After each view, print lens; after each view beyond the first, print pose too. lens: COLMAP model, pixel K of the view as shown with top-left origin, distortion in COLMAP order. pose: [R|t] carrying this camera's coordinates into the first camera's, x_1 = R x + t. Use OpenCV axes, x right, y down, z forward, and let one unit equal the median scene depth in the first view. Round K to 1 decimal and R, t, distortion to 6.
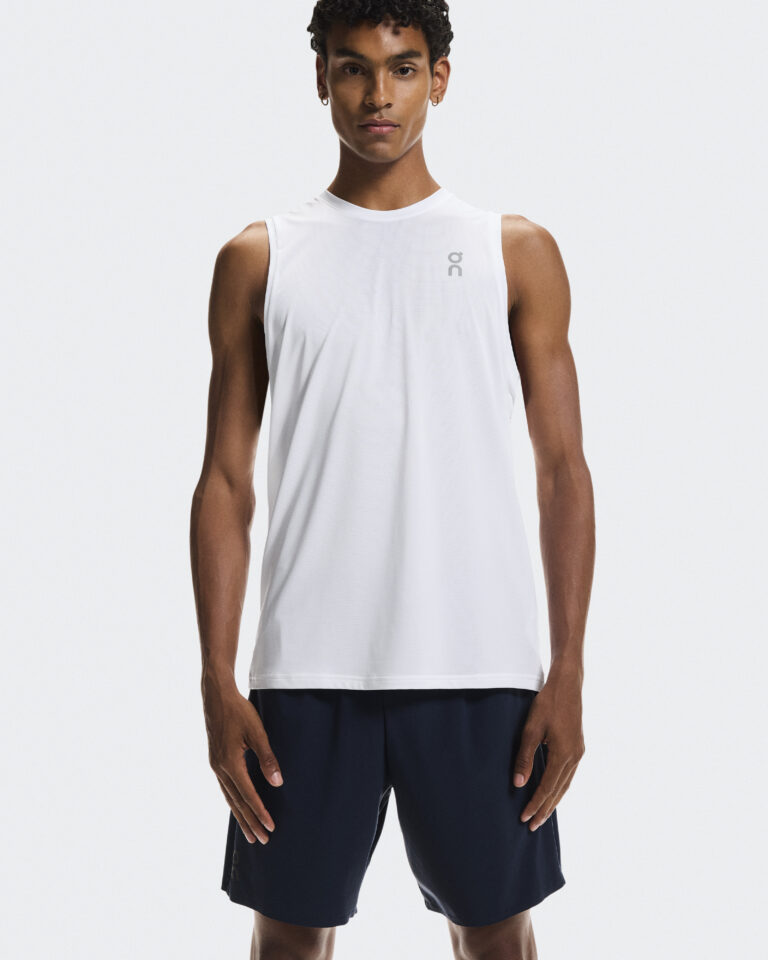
lens RADIAL K [[1528.8, 0, 384.0], [0, 1528.8, 480.0], [0, 0, 1]] dist [0.009239, 0.024105]
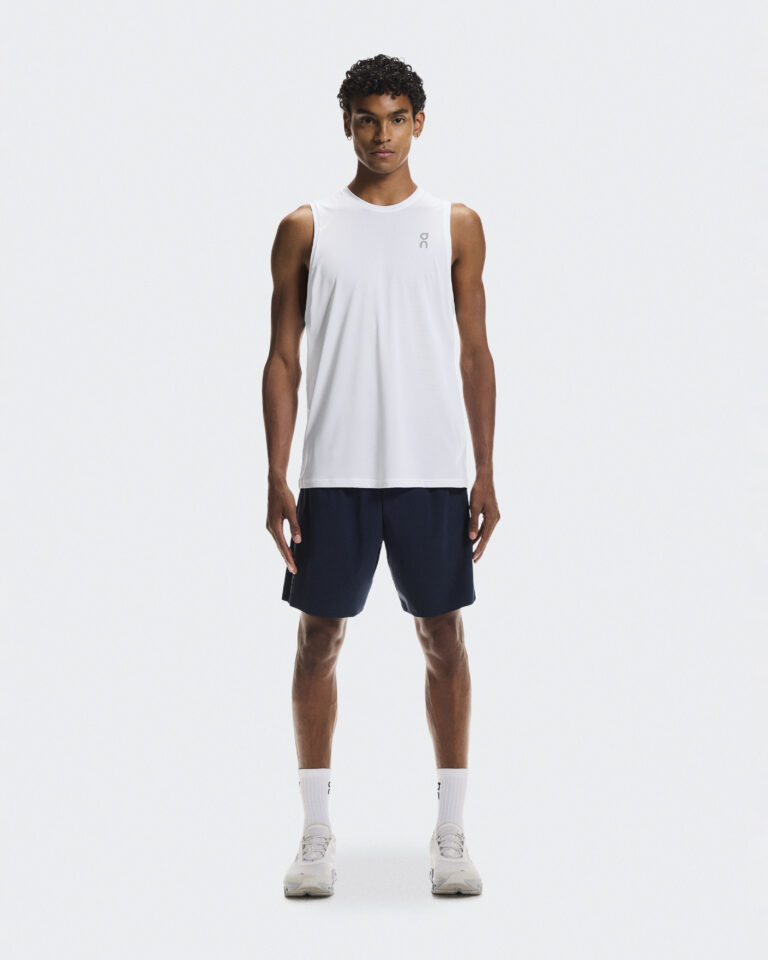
lens RADIAL K [[4009.7, 0, 384.0], [0, 4009.7, 480.0], [0, 0, 1]] dist [-0.066899, -0.246366]
pose [[0.999831, 0.016568, 0.007938, -0.030748], [-0.016647, 0.999812, 0.009969, 0.086386], [-0.007772, -0.010100, 0.999919, -3.433912]]
